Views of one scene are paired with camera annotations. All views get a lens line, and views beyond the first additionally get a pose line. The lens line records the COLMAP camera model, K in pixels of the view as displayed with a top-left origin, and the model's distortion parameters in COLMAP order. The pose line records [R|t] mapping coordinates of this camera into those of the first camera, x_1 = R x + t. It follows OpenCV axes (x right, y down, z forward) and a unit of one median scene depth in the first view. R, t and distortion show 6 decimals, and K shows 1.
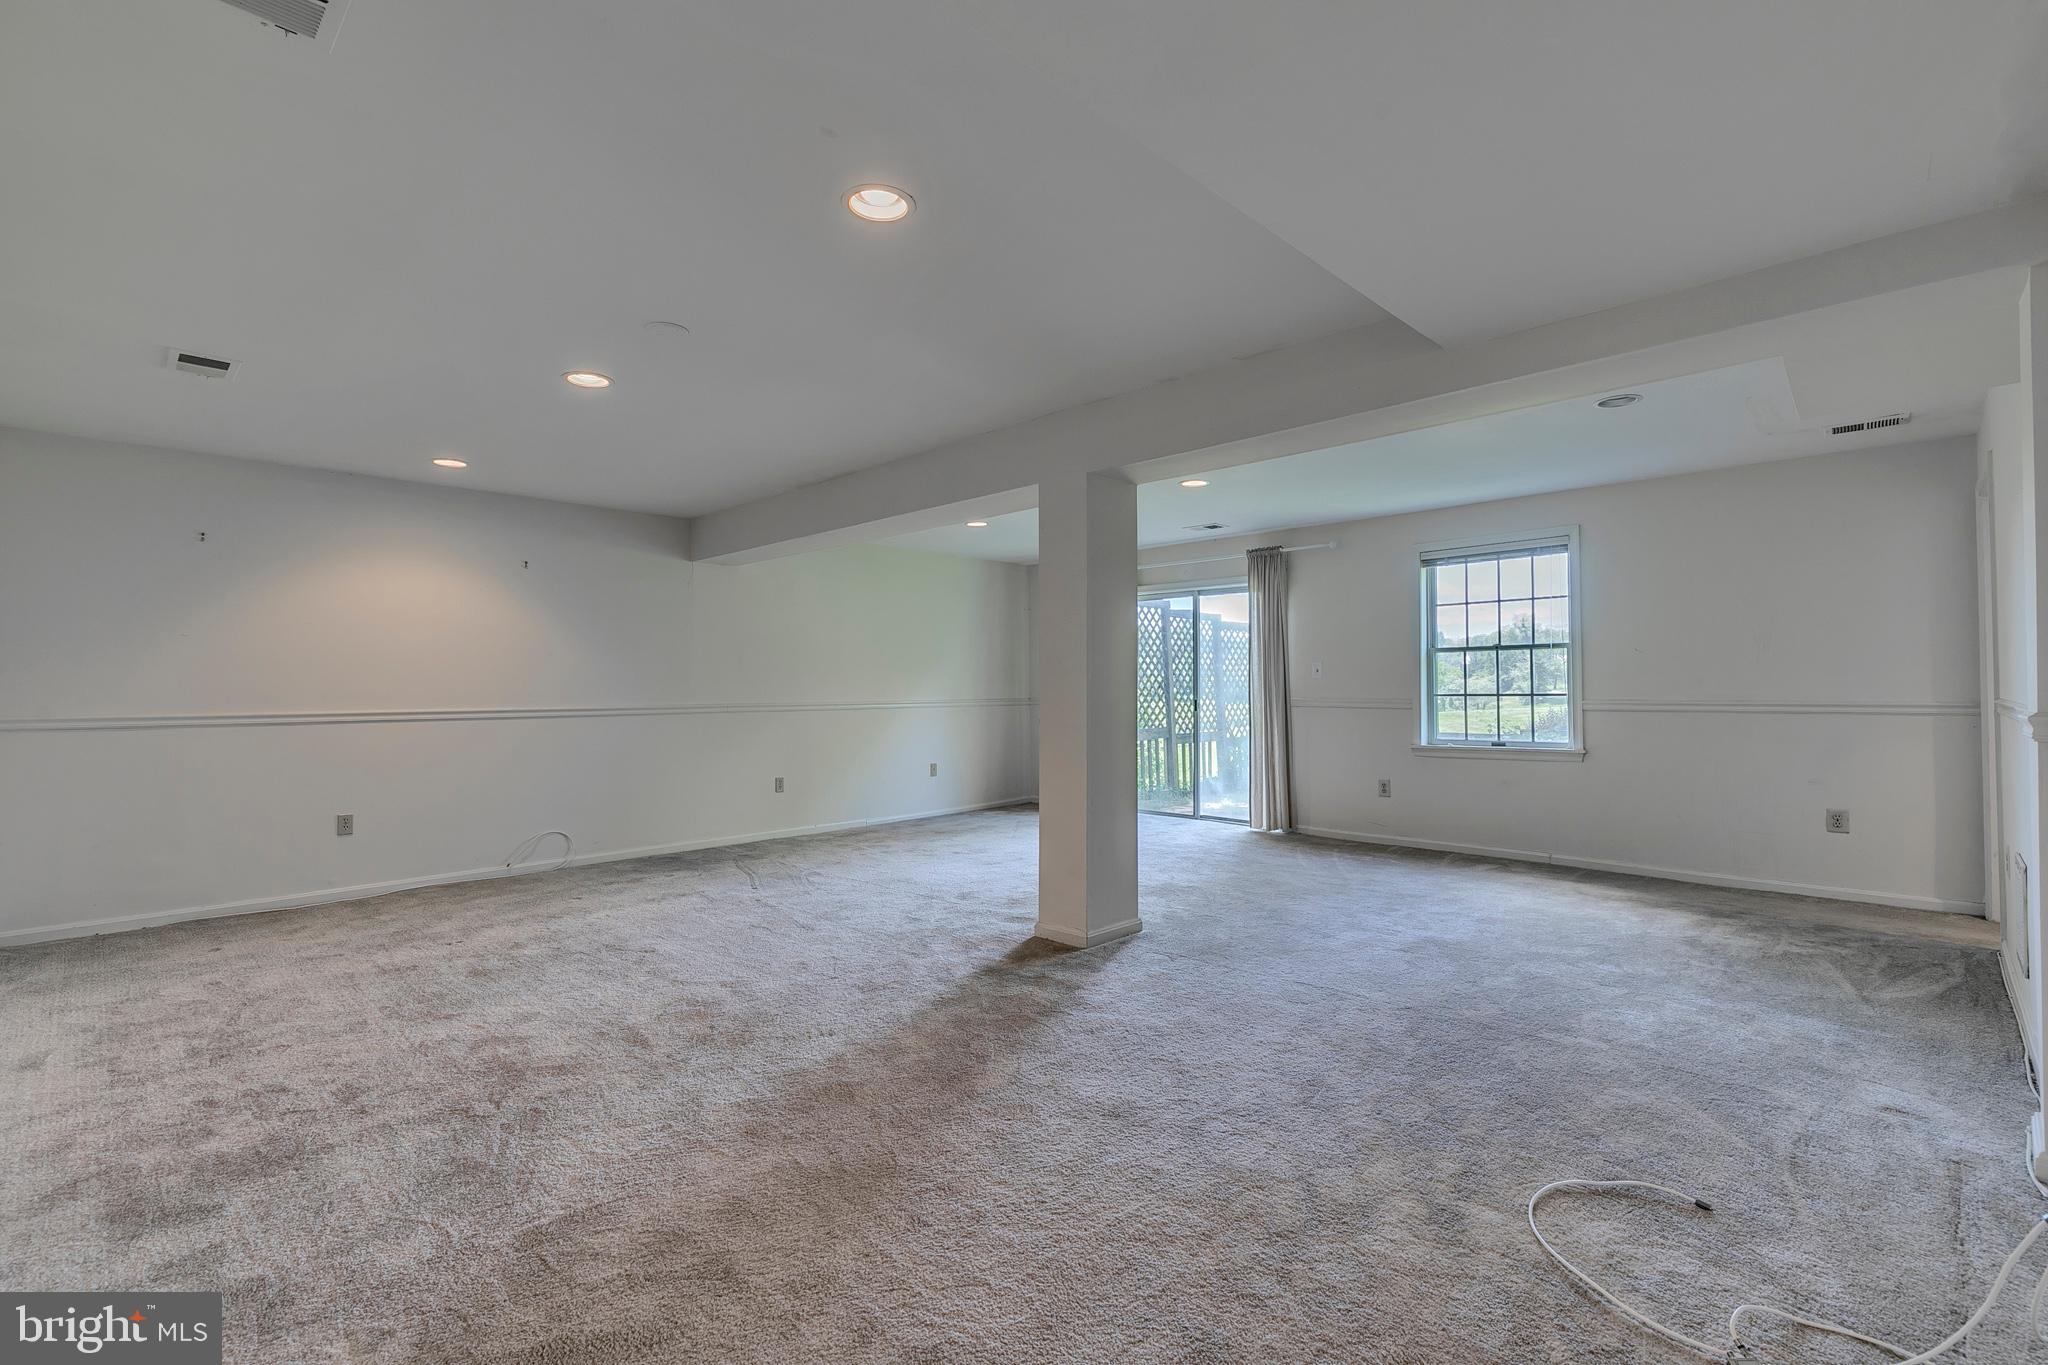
lens RADIAL K [[914.2, 0, 1027.9], [0, 914.2, 682.7], [0, 0, 1]] dist [-0.000168, -0.000020]
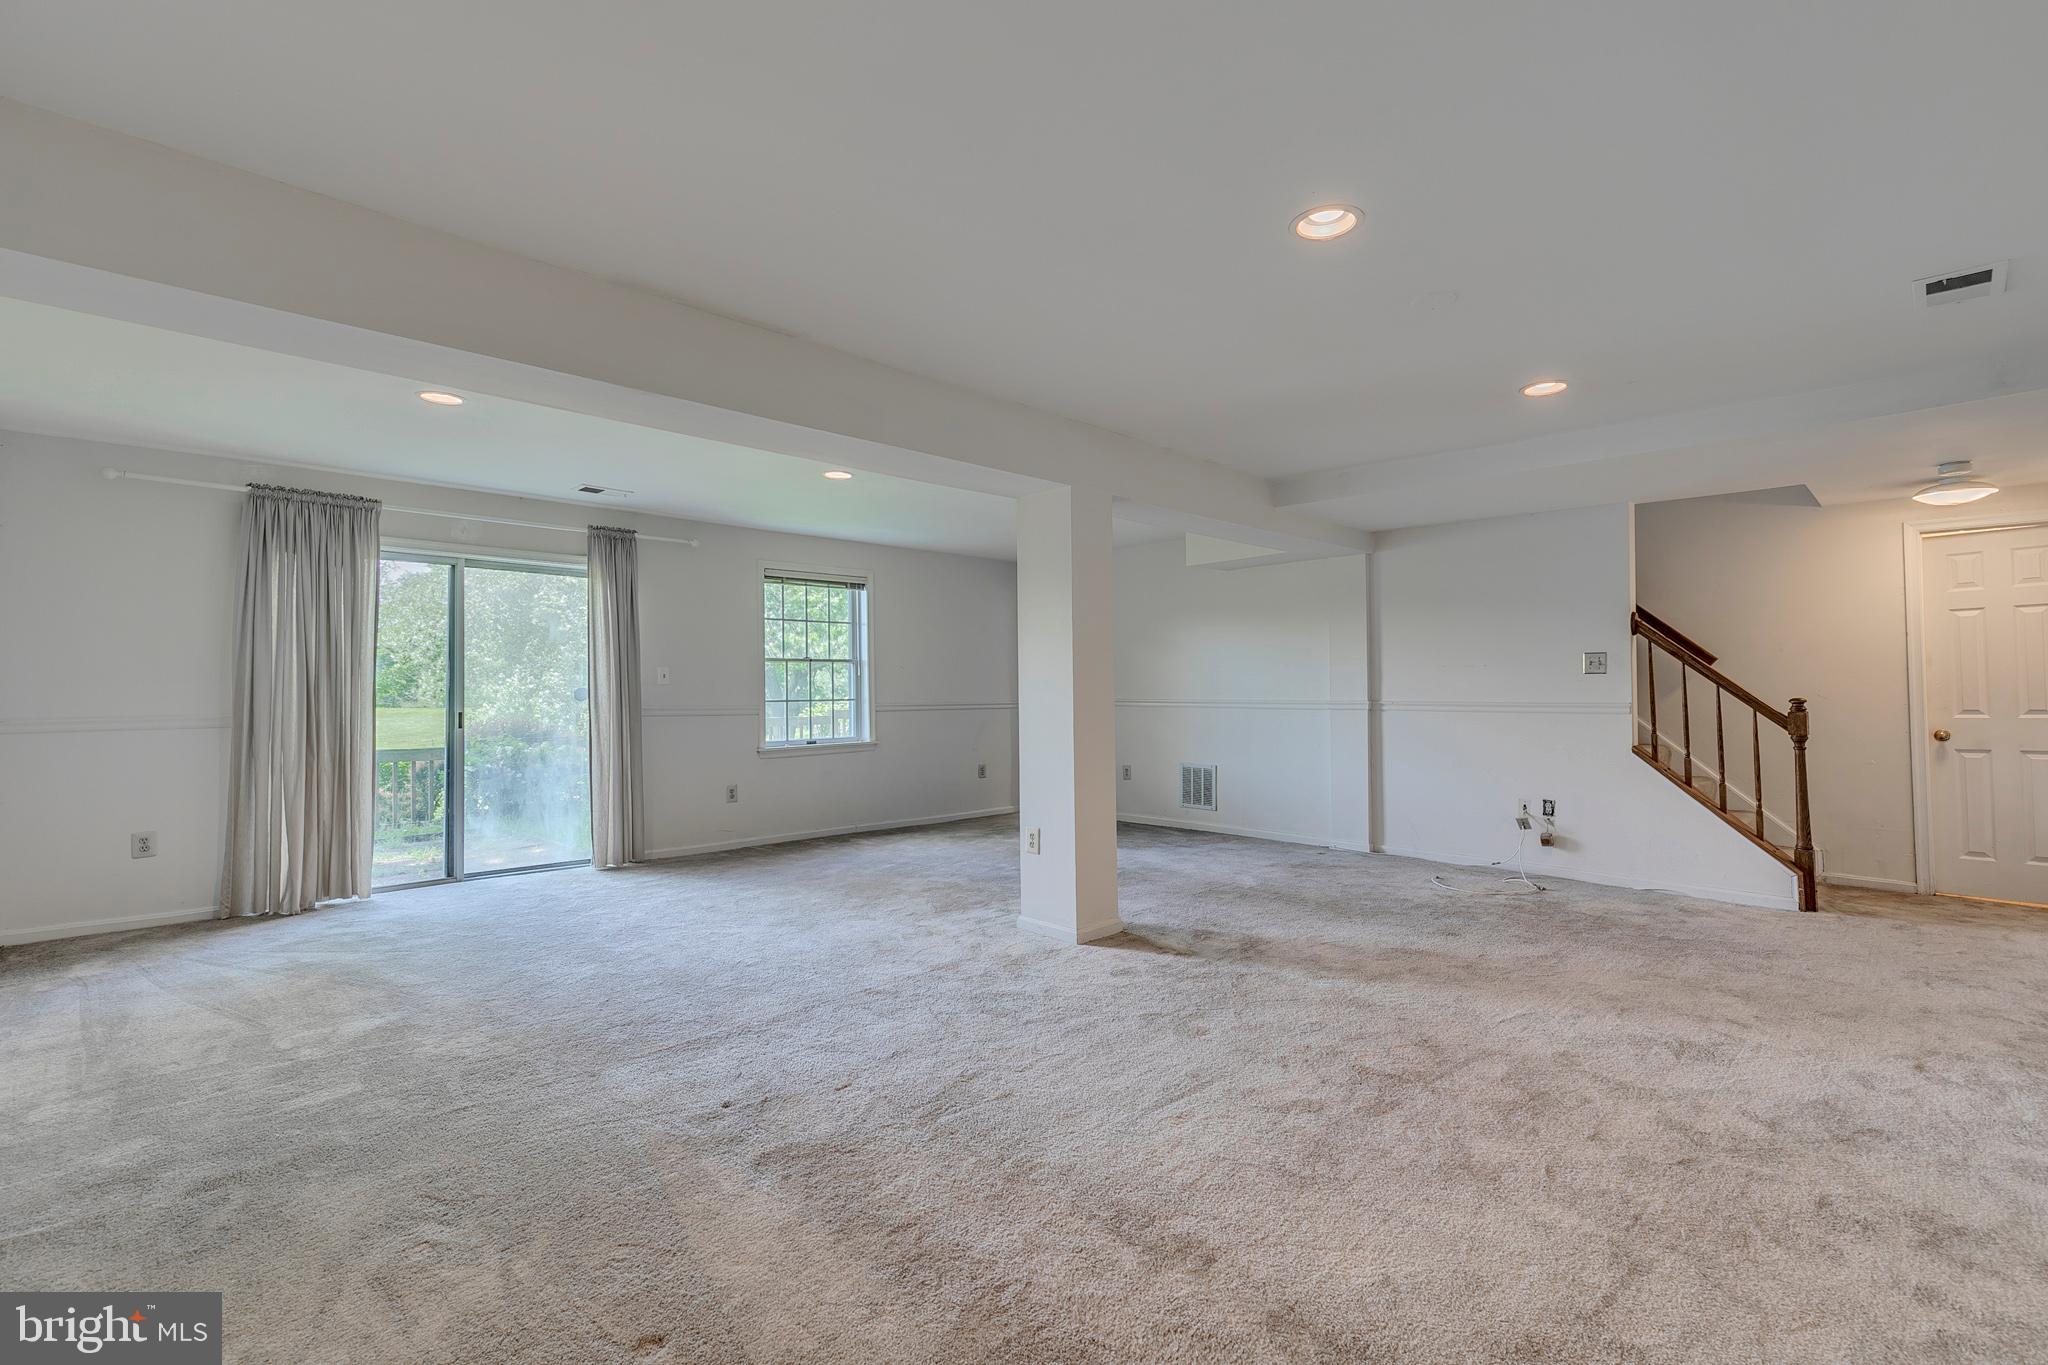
lens RADIAL K [[914.2, 0, 1027.9], [0, 914.2, 682.7], [0, 0, 1]] dist [-0.000168, -0.000020]
pose [[0.019009, 0.017177, 0.999672, -0.617086], [0.003116, 0.999847, -0.017239, 0.010878], [-0.999814, 0.003442, 0.018952, 0.653161]]
